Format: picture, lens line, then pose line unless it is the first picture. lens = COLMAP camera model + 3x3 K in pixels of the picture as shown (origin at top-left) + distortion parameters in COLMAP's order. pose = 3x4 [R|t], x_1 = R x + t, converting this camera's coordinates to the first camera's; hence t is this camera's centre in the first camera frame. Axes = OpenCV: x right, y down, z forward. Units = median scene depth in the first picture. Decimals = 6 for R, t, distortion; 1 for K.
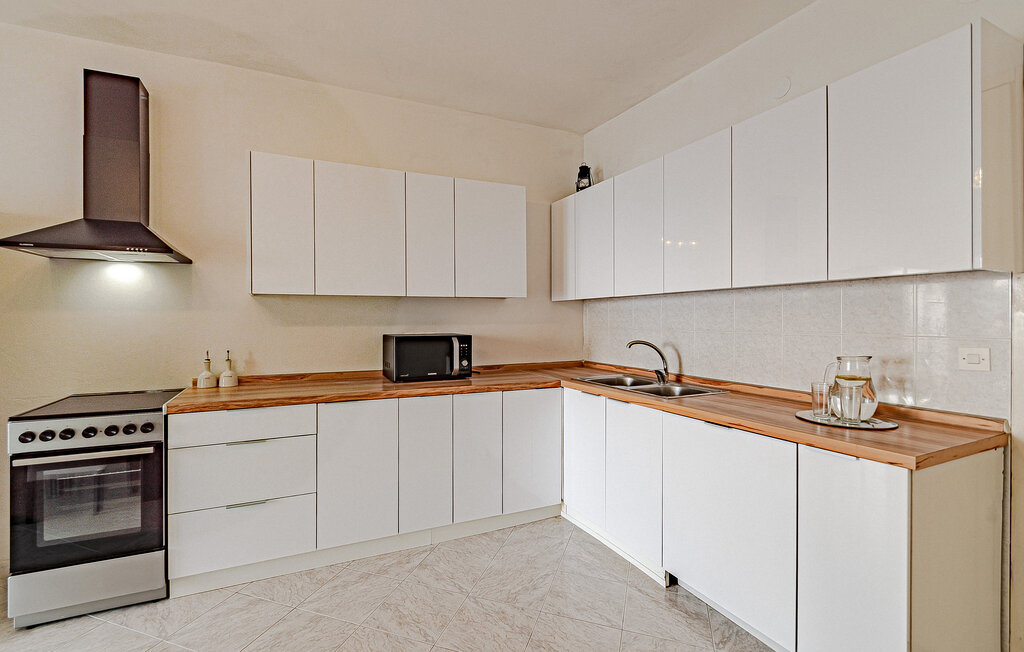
lens RADIAL K [[454.5, 0, 495.9], [0, 454.5, 322.5], [0, 0, 1]] dist [-0.003155, -0.001124]
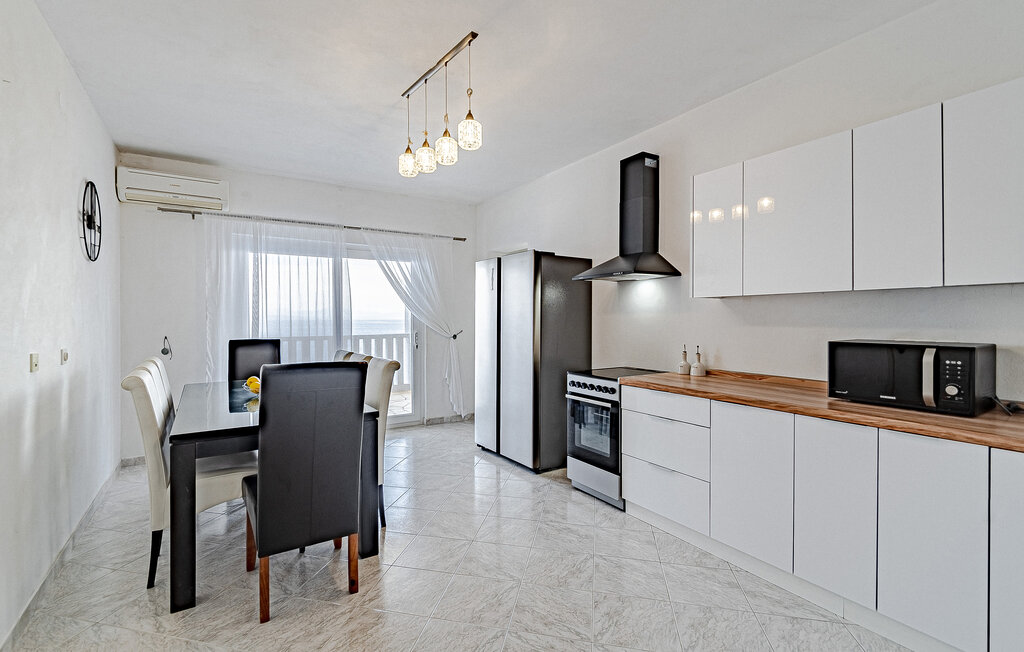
lens RADIAL K [[454.5, 0, 495.9], [0, 454.5, 322.5], [0, 0, 1]] dist [-0.003155, -0.001124]
pose [[0.112592, 0.008406, -0.993606, 0.594278], [-0.007222, 0.999945, 0.007642, -0.005329], [0.993615, 0.006315, 0.112646, 0.373090]]
